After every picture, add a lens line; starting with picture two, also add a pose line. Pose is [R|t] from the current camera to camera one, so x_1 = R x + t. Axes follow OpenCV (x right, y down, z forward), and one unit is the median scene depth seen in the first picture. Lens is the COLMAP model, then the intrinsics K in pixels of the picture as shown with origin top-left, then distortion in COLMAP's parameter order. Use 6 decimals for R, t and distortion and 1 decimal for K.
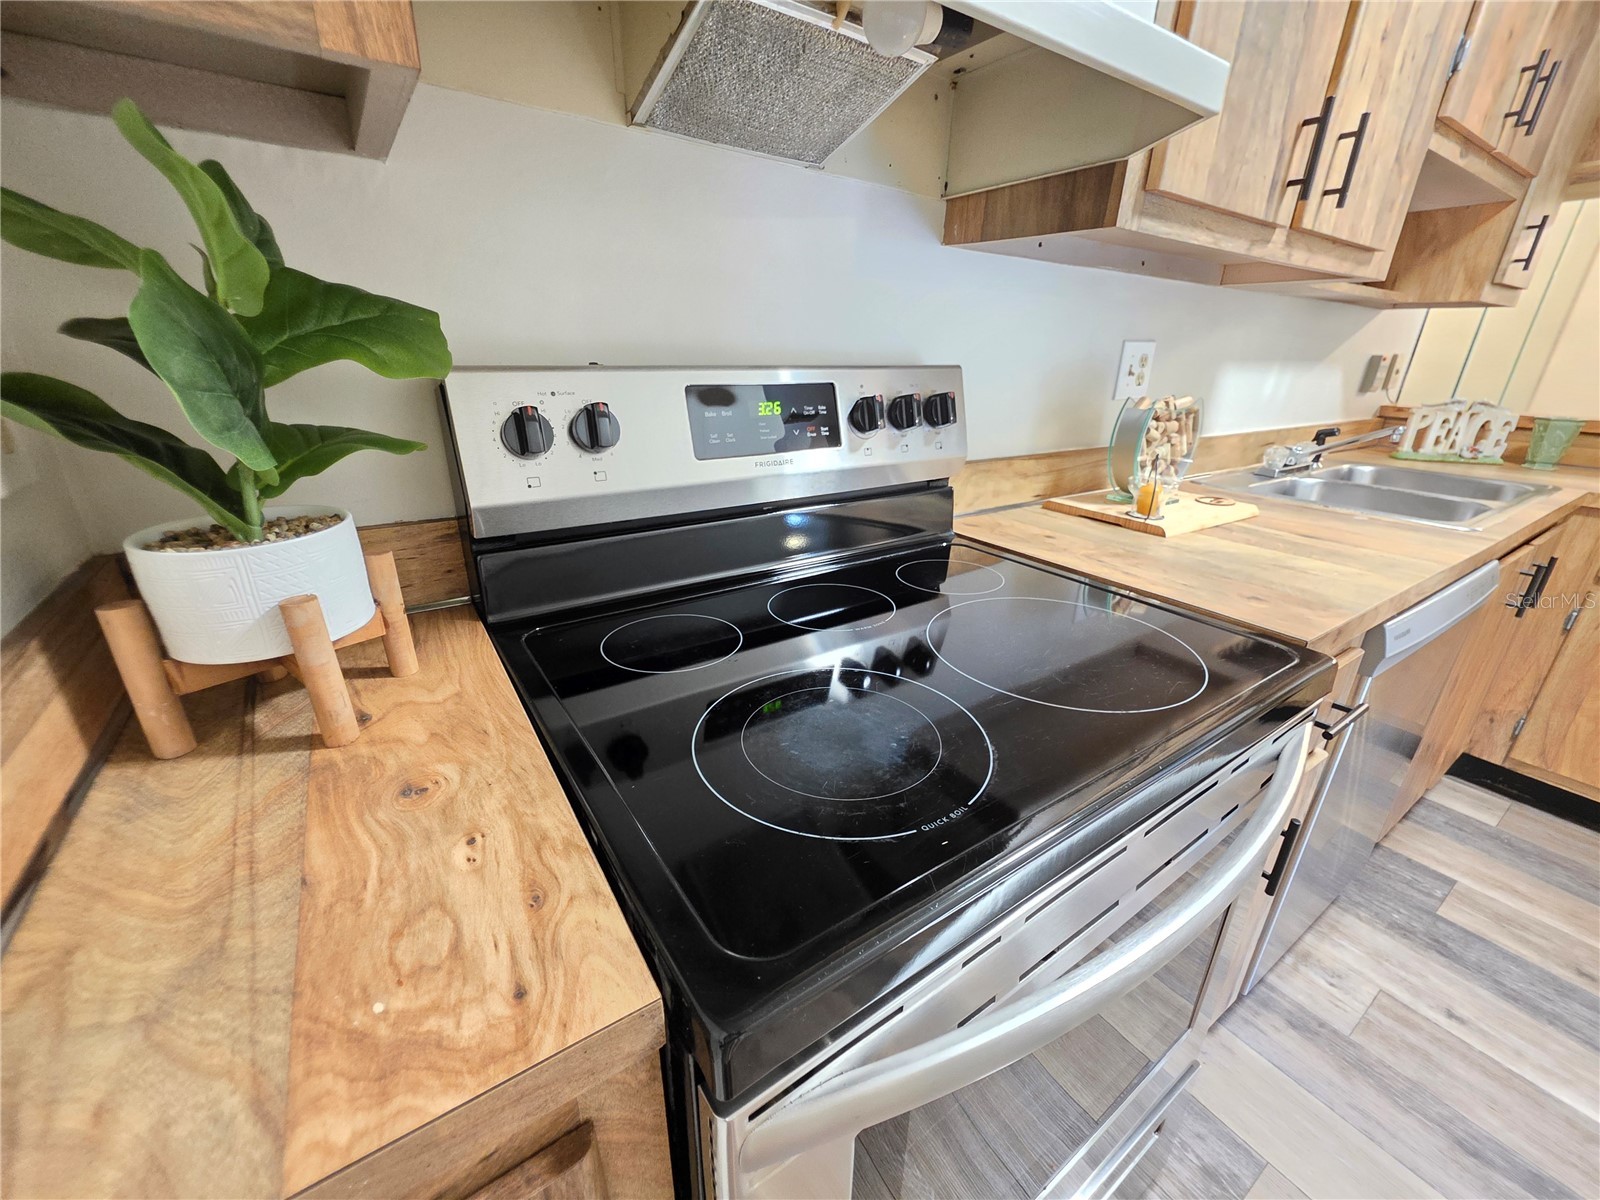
lens RADIAL K [[645.8, 0, 803.0], [0, 645.8, 599.1], [0, 0, 1]] dist [0.000185, 0.000469]
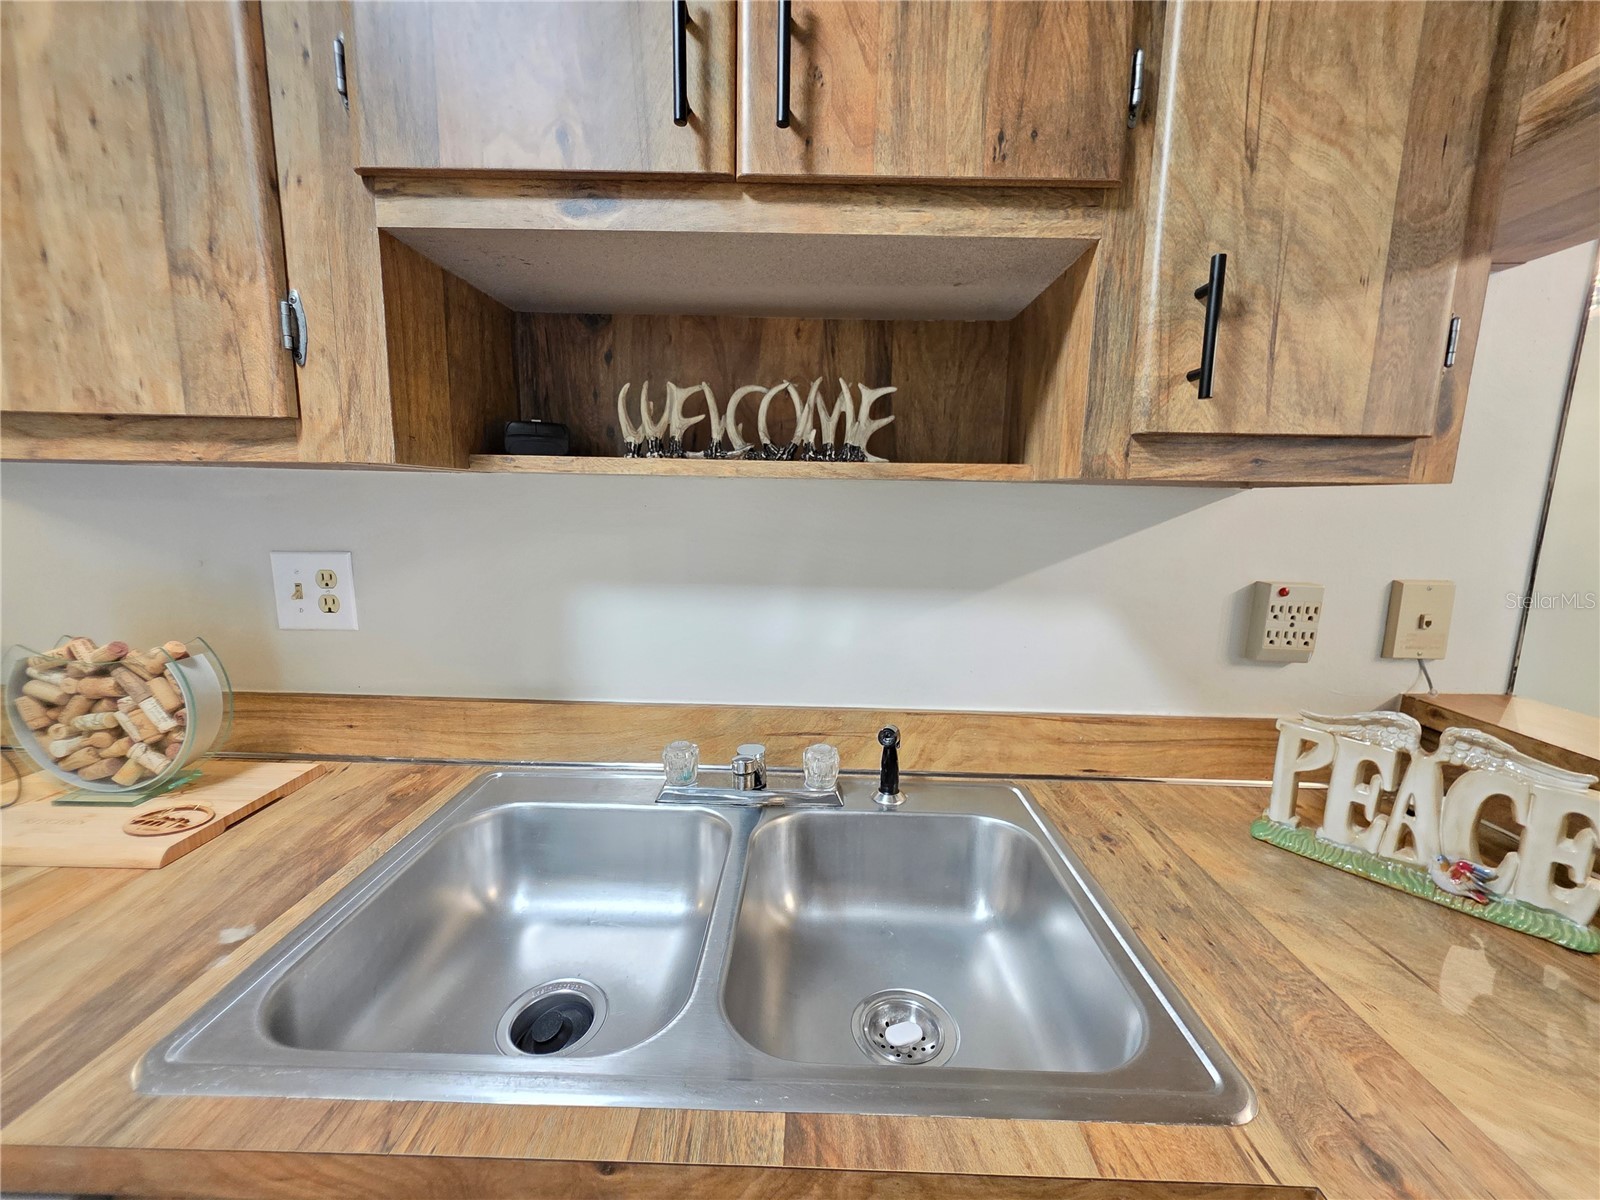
lens RADIAL K [[618.4, 0, 802.5], [0, 618.4, 594.2], [0, 0, 1]] dist [0.000223, 0.000068]
pose [[0.818045, 0.083433, -0.569071, 1.326954], [-0.211540, 0.963716, -0.162798, -0.352309], [0.534840, 0.253557, 0.806012, 0.739891]]
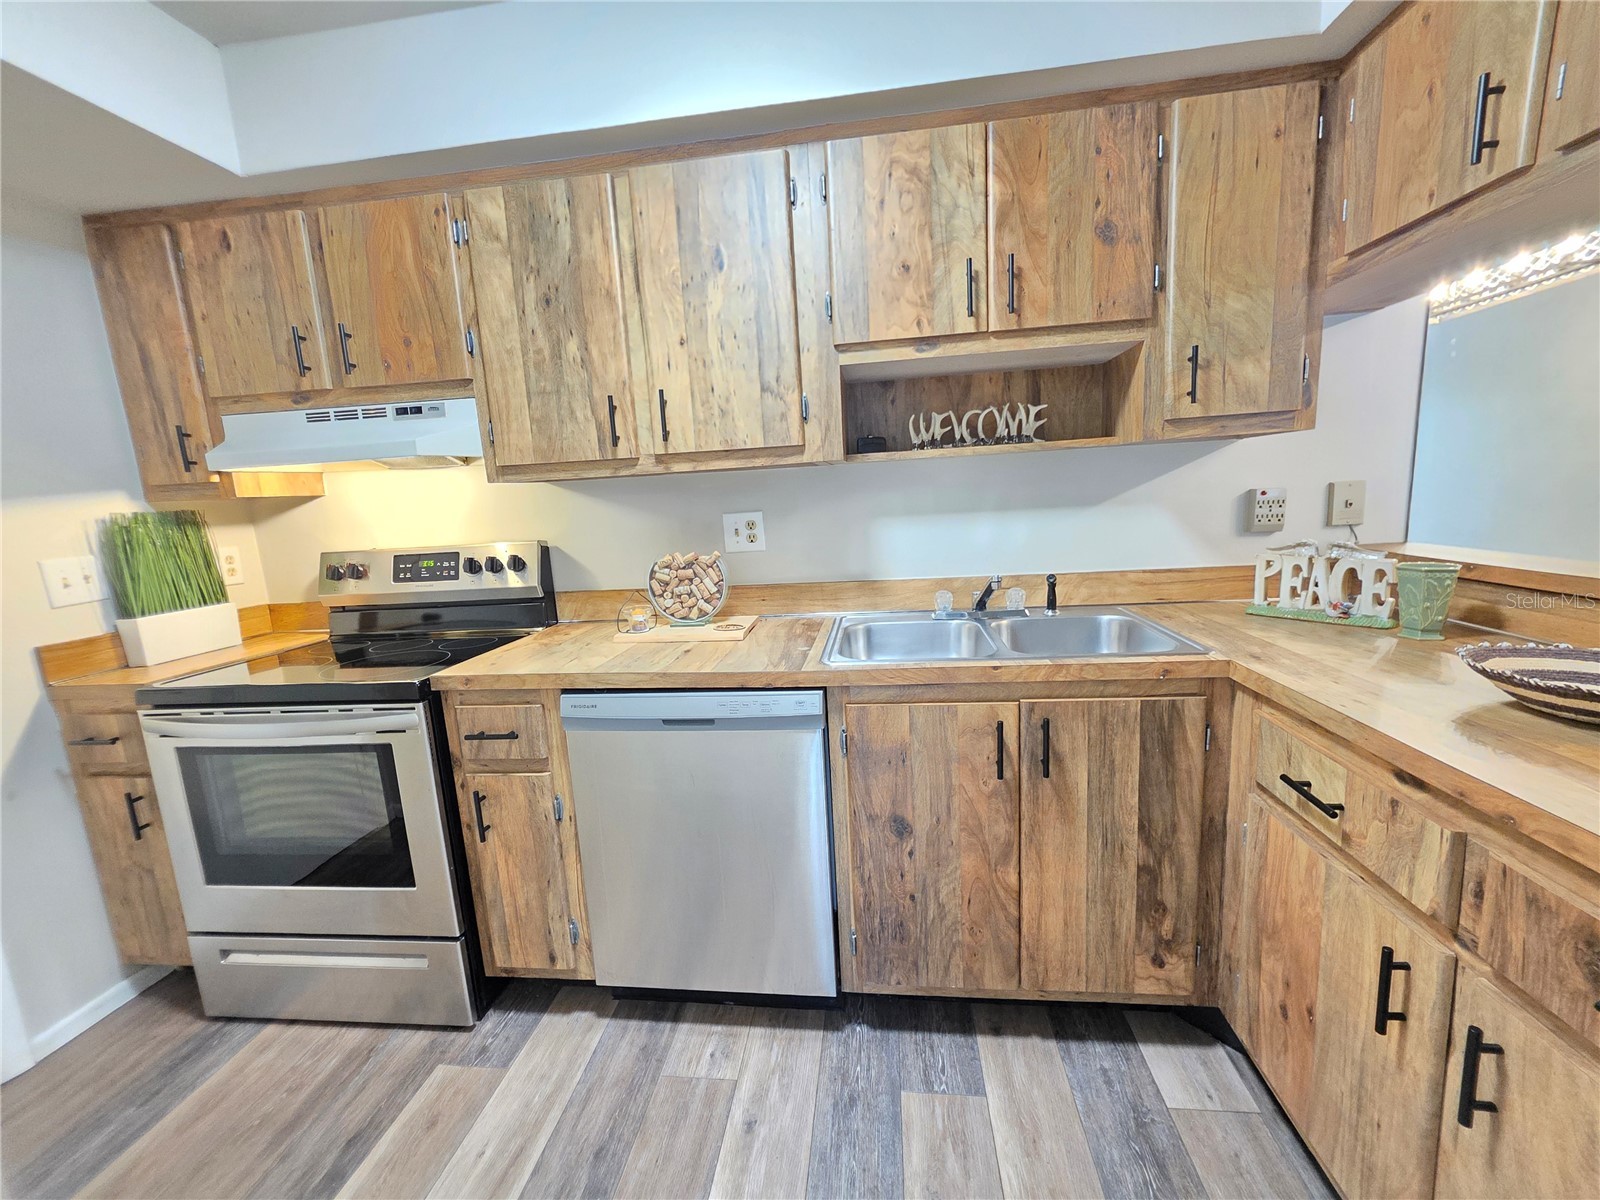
lens RADIAL K [[618.1, 0, 807.6], [0, 618.1, 593.7], [0, 0, 1]] dist [0.000651, -0.000037]
pose [[0.755388, 0.042250, -0.653914, 1.492728], [-0.167681, 0.977157, -0.130567, -0.071859], [0.633460, 0.208278, 0.745217, 0.118563]]
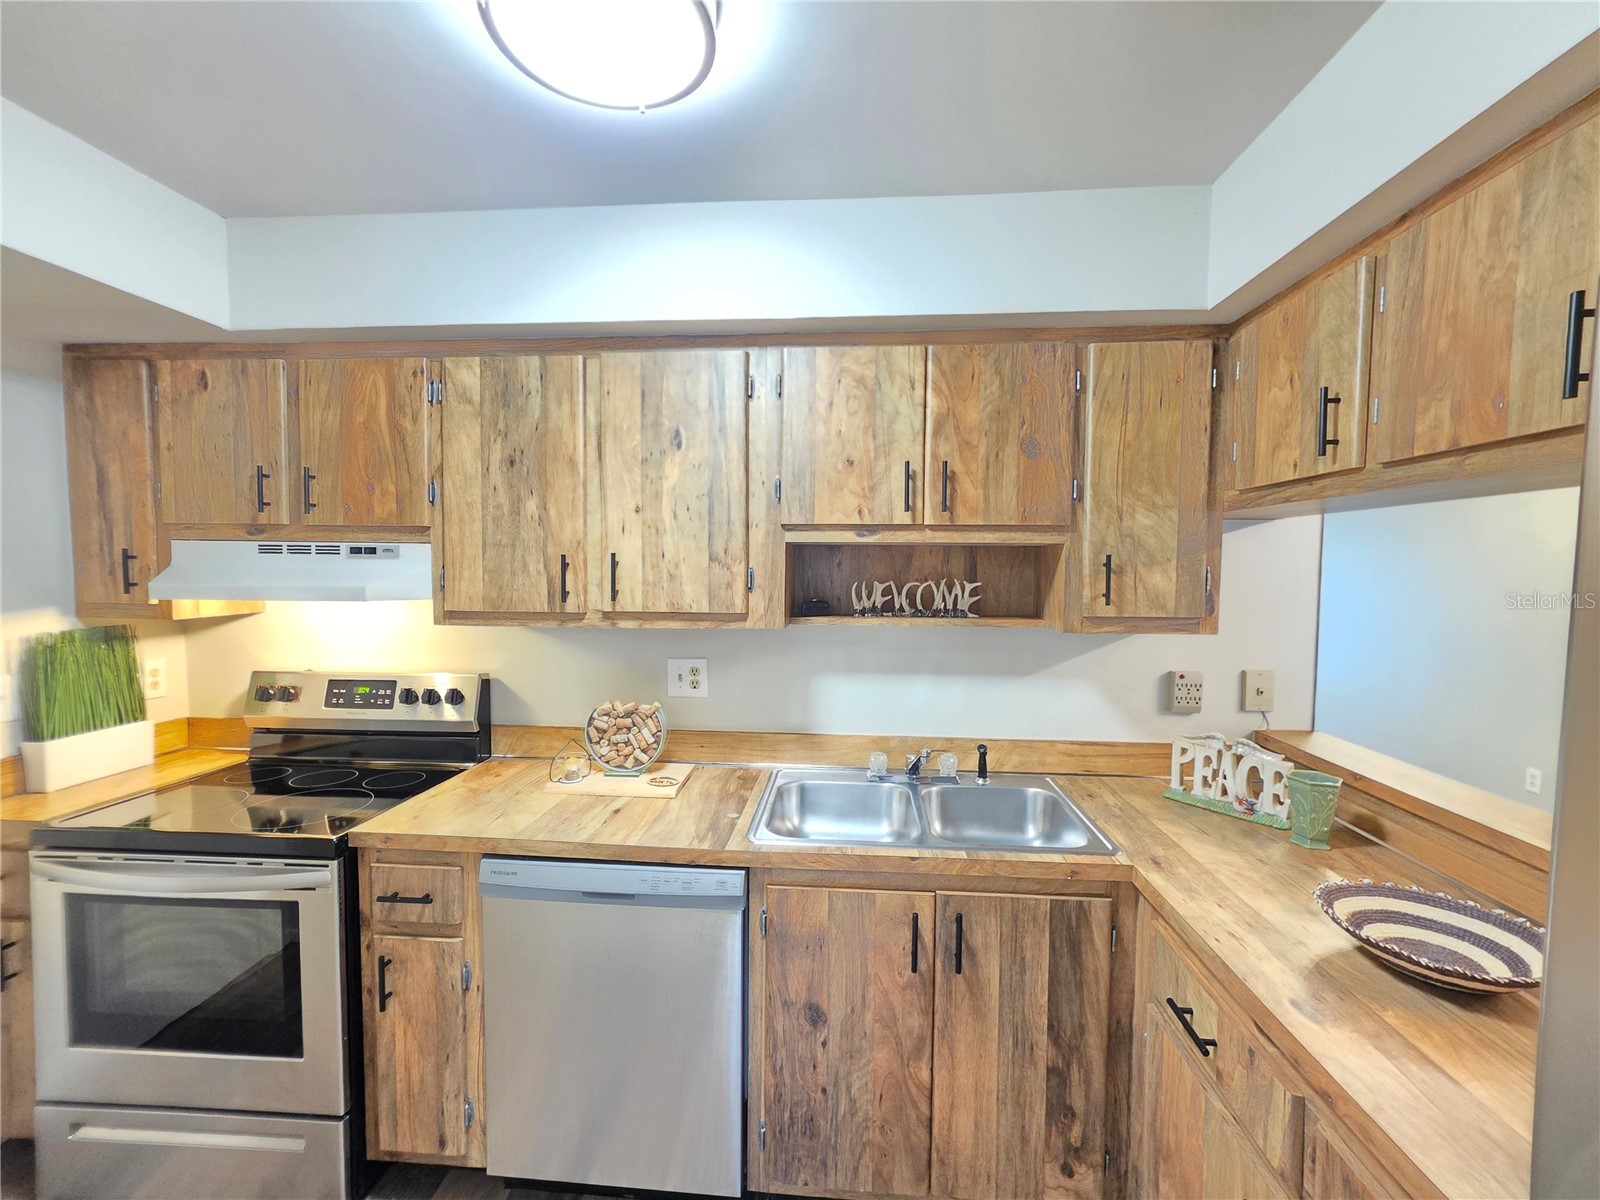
lens RADIAL K [[645.8, 0, 803.0], [0, 645.8, 599.1], [0, 0, 1]] dist [0.000185, 0.000469]
pose [[0.781824, 0.017719, -0.623248, 1.582762], [-0.216255, 0.945251, -0.244404, -0.224858], [0.584795, 0.325862, 0.742852, 0.042840]]
